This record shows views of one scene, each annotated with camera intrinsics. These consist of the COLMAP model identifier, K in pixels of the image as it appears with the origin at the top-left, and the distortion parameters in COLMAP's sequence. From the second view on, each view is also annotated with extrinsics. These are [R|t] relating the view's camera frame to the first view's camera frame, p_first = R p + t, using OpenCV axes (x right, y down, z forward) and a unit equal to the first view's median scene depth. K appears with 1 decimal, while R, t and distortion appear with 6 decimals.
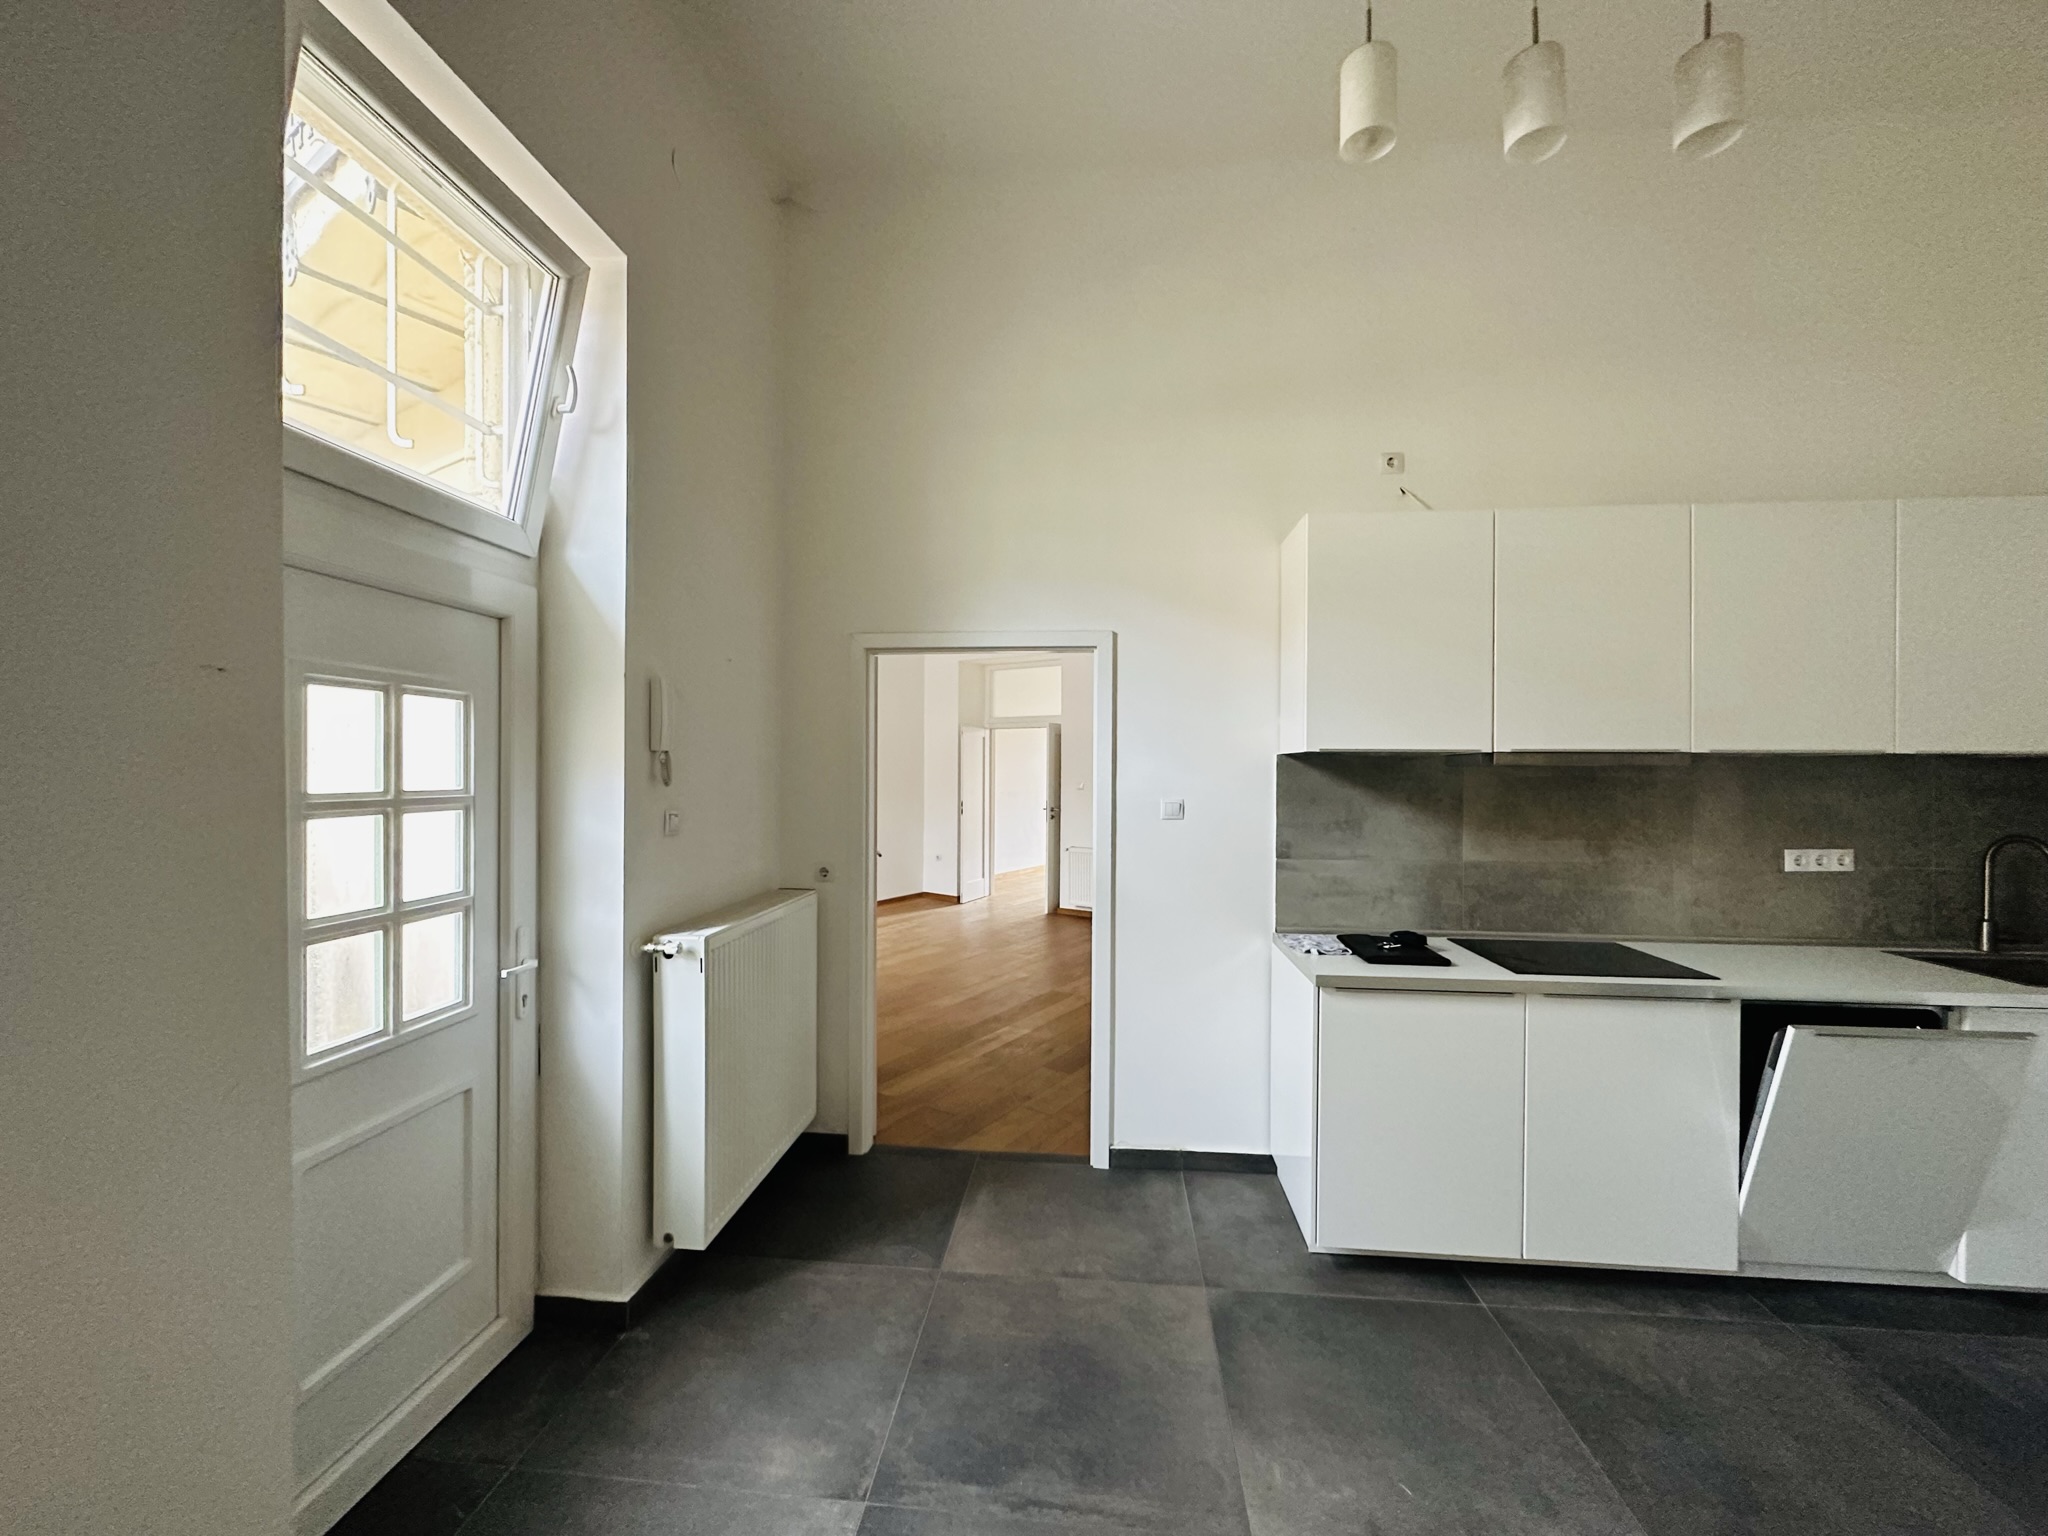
lens RADIAL K [[802.8, 0, 1024.0], [0, 802.8, 768.0], [0, 0, 1]] dist [-0.000037, 0.000032]
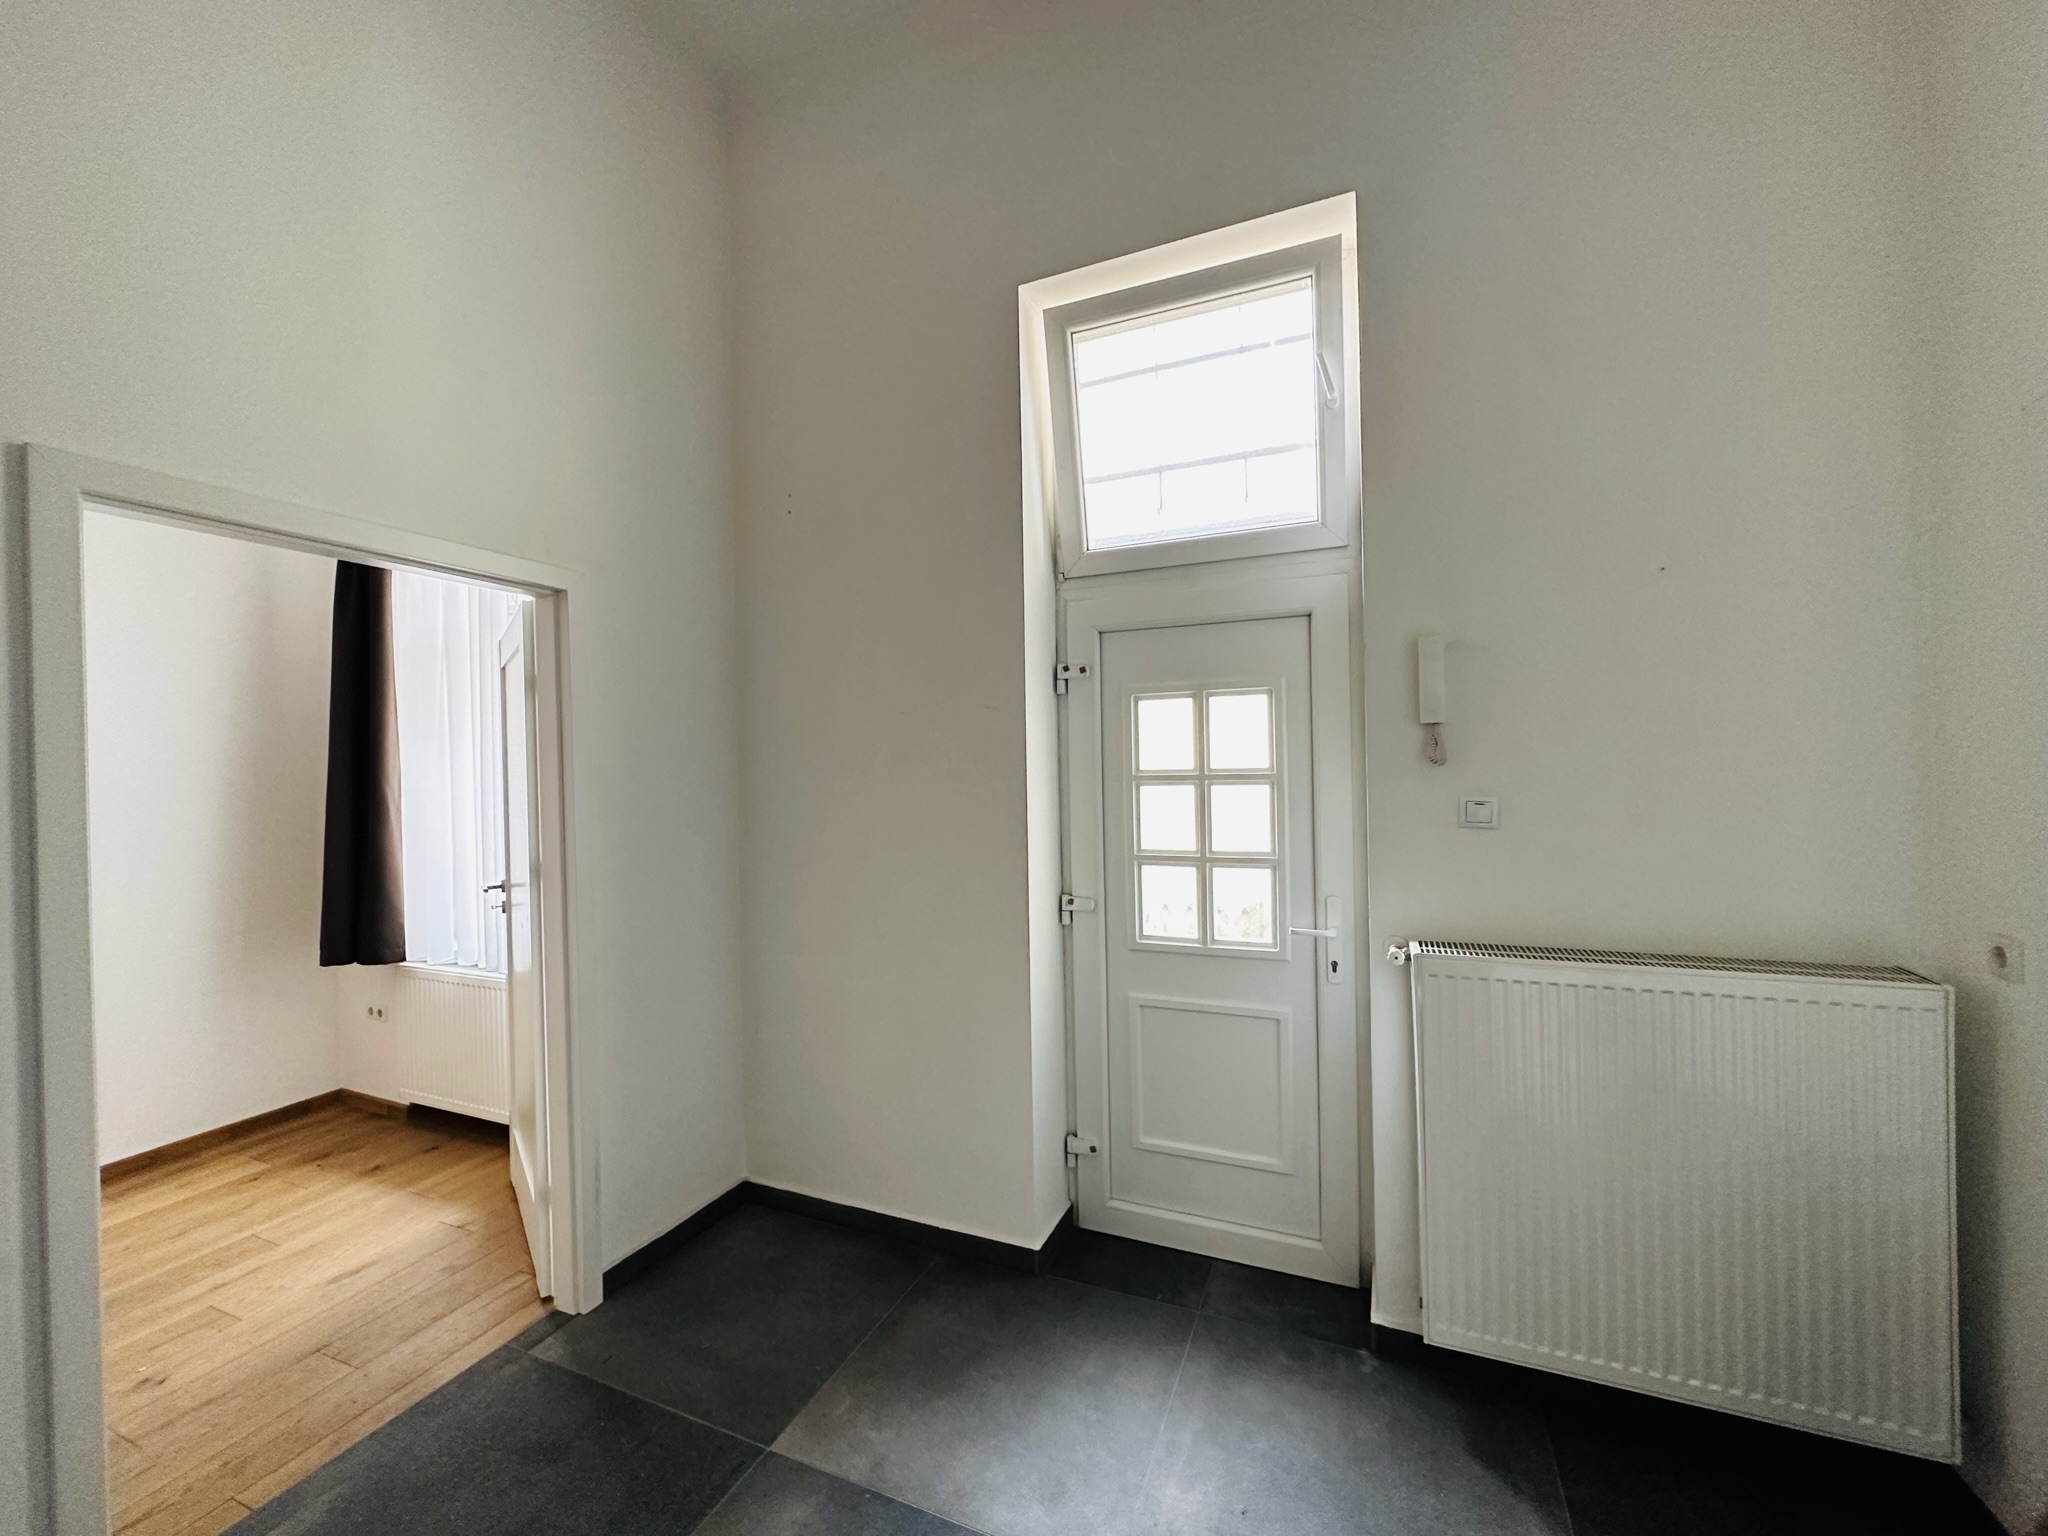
lens RADIAL K [[819.0, 0, 1020.3], [0, 819.0, 768.3], [0, 0, 1]] dist [-0.000636, 0.000229]
pose [[-0.305064, 0.004111, -0.952323, 0.626918], [0.021574, 0.999764, -0.002595, 0.024559], [0.952087, -0.021337, -0.305081, 1.099393]]
